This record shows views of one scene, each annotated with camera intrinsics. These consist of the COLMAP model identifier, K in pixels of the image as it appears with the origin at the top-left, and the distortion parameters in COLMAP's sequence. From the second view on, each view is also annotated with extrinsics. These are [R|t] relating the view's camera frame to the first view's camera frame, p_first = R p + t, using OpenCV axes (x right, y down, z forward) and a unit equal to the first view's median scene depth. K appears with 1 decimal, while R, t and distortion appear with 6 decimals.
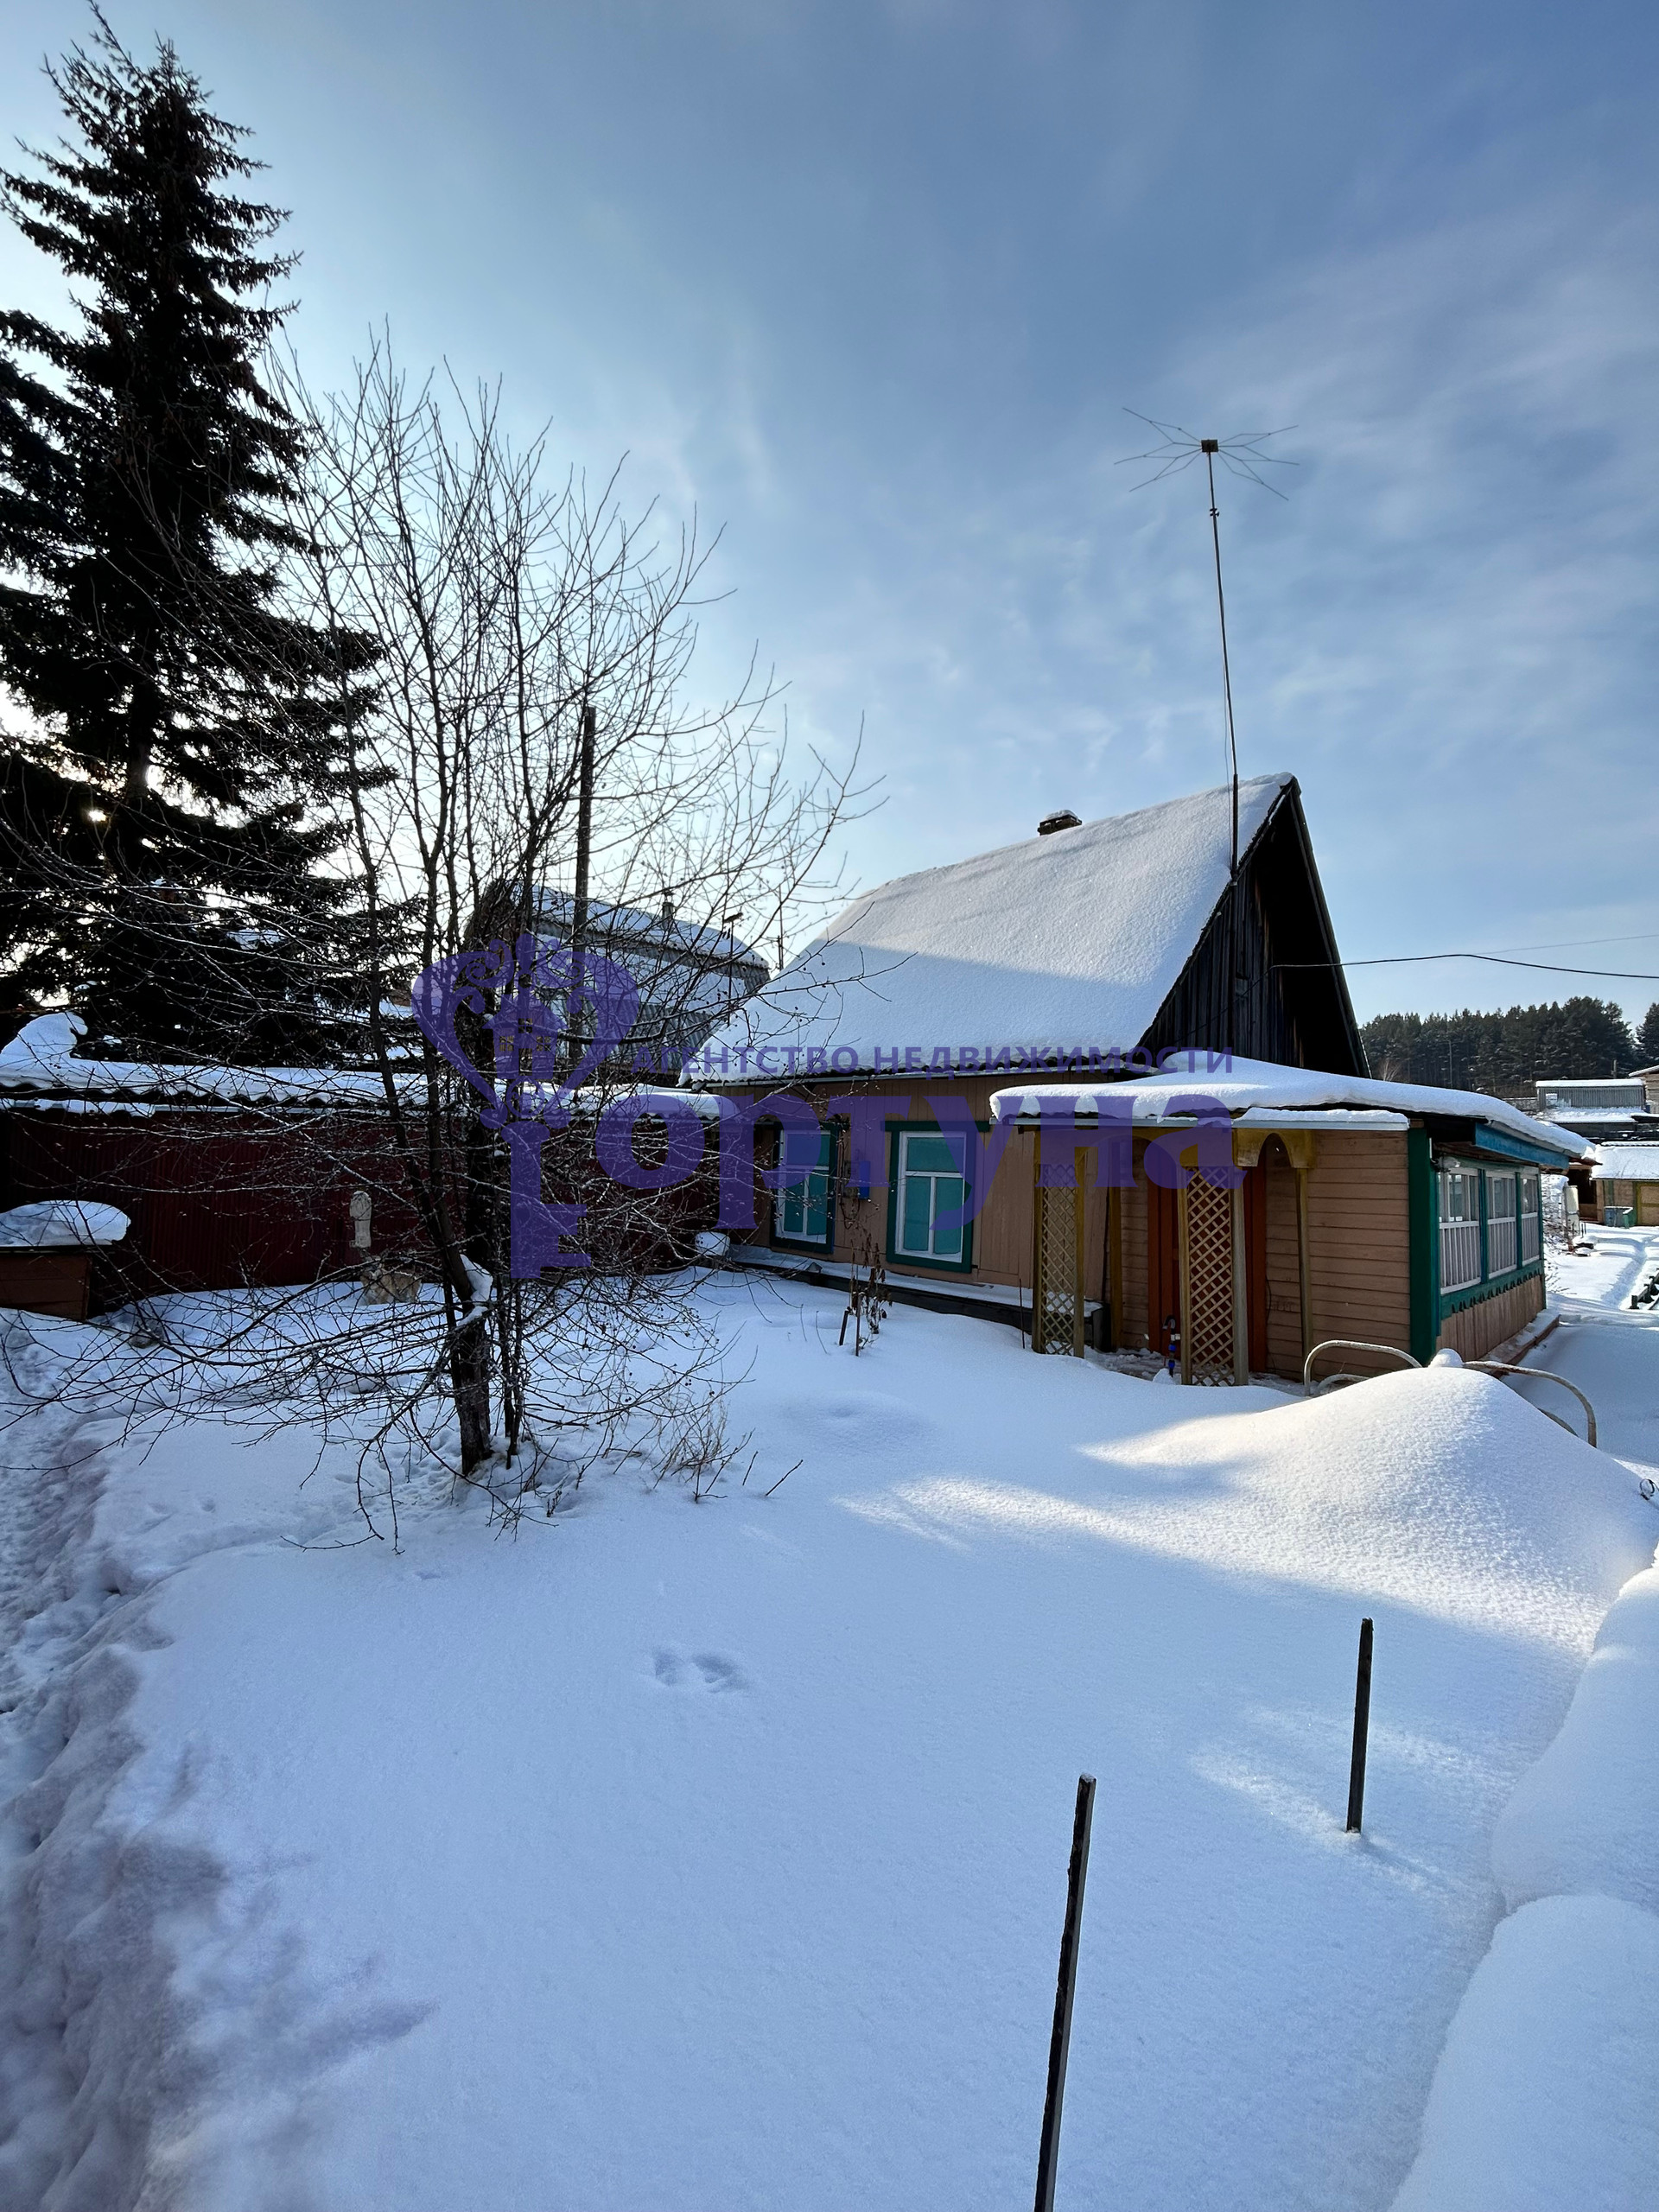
lens RADIAL K [[885.3, 0, 821.9], [0, 885.3, 1109.0], [0, 0, 1]] dist [-0.015335, -0.000417]
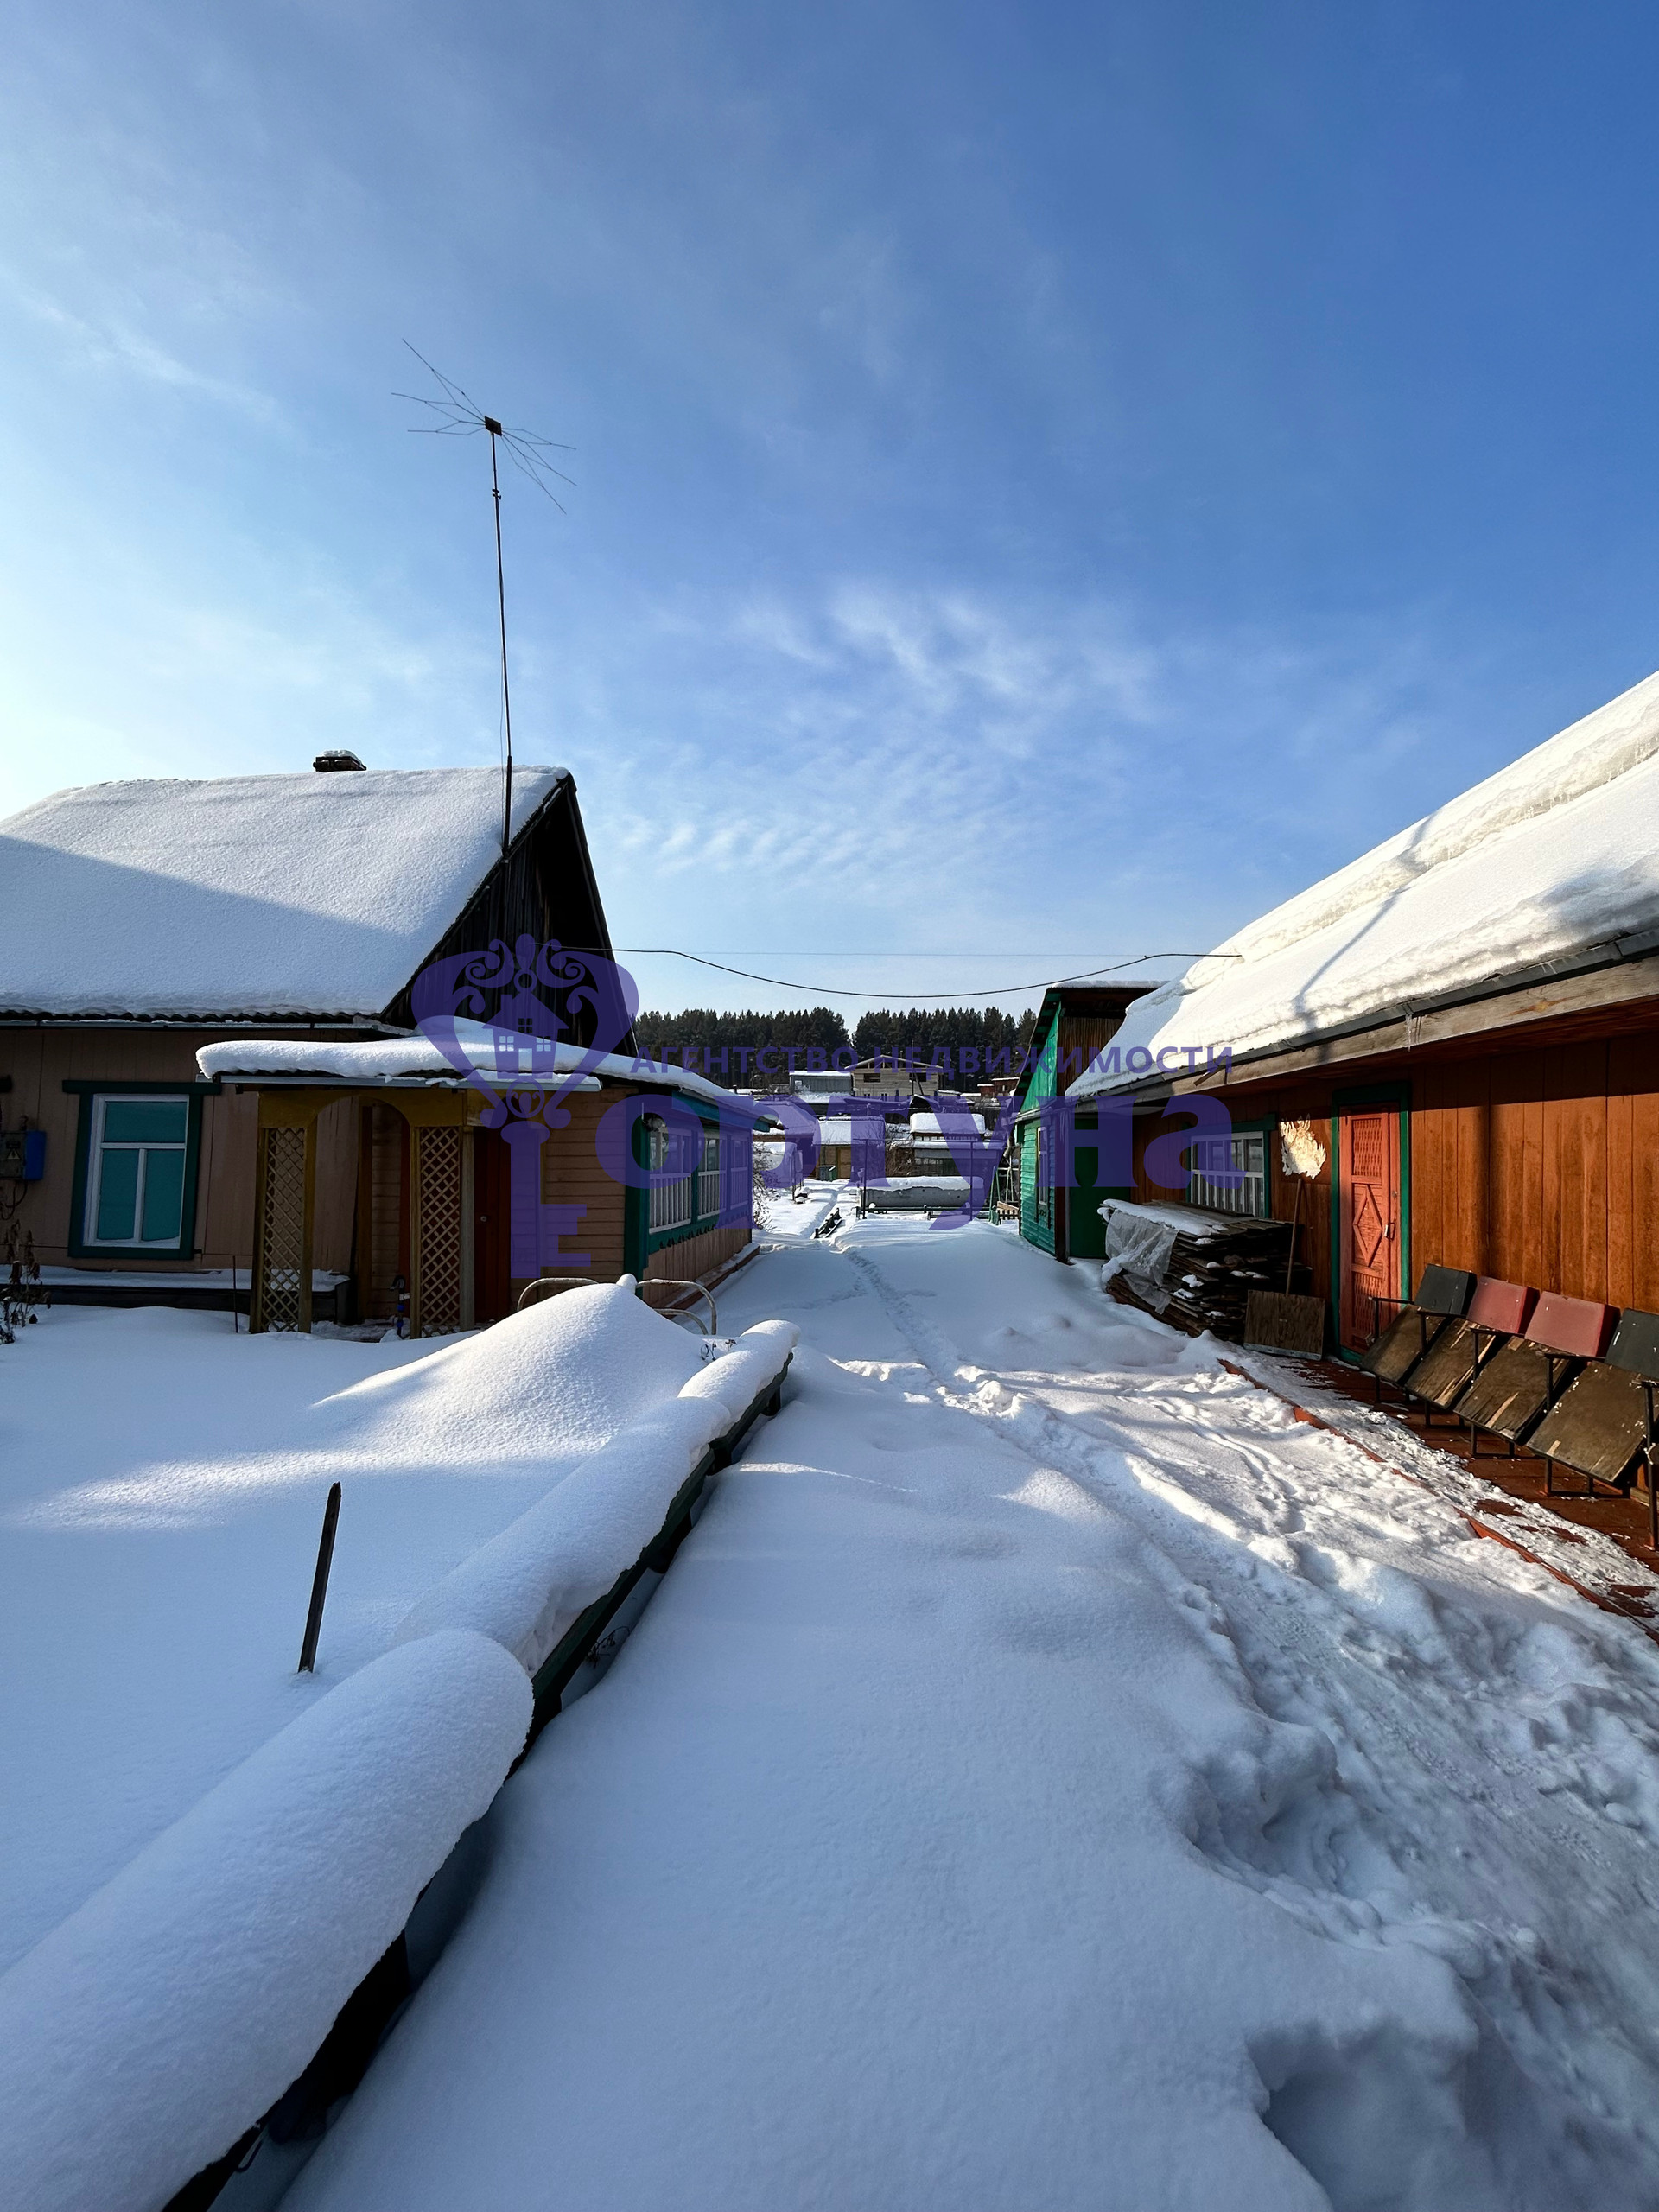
lens RADIAL K [[891.6, 0, 830.4], [0, 891.6, 1100.8], [0, 0, 1]] dist [-0.010543, 0.003988]
pose [[0.748388, 0.011328, 0.663164, 0.056404], [-0.022083, 0.999725, 0.007843, 0.010737], [-0.662893, -0.020514, 0.748433, -0.046577]]
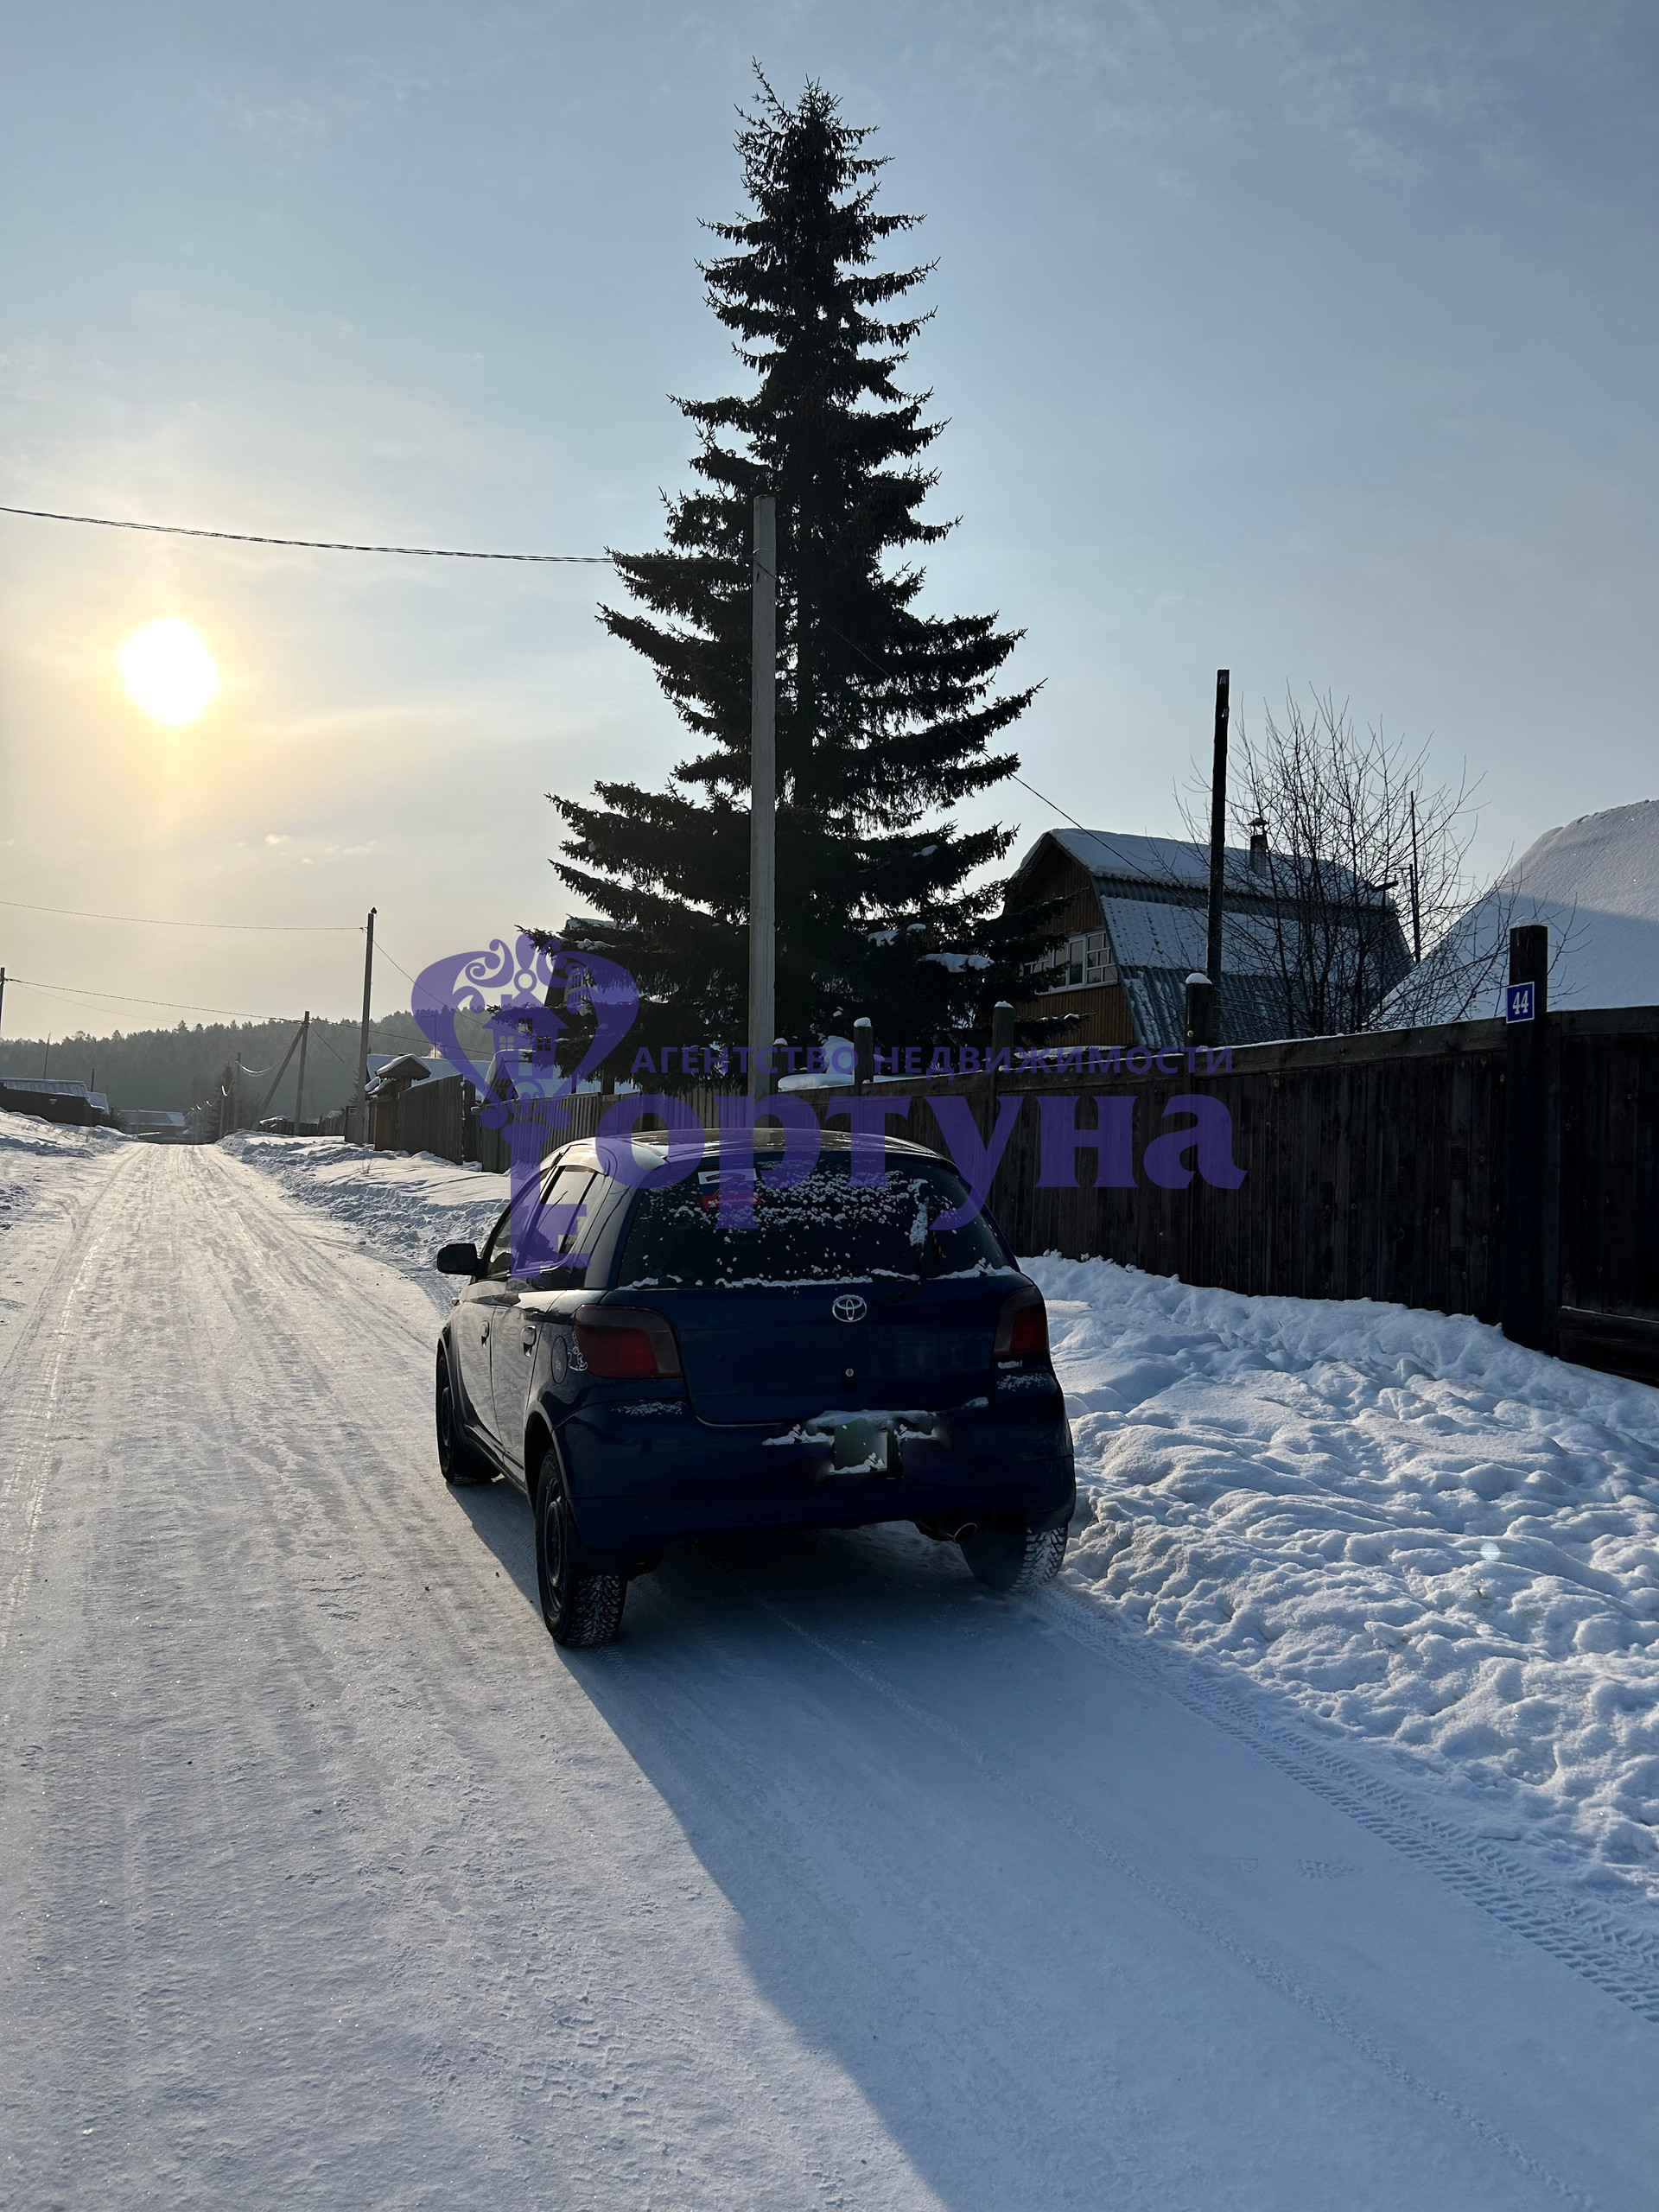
lens RADIAL K [[1668.7, 0, 822.9], [0, 1668.7, 1109.9], [0, 0, 1]] dist [0.096308, -0.192726]
pose [[0.946643, -0.019980, -0.321663, -0.132257], [0.018946, 0.999800, -0.006345, 0.003838], [0.321725, -0.000088, 0.946833, -0.984290]]
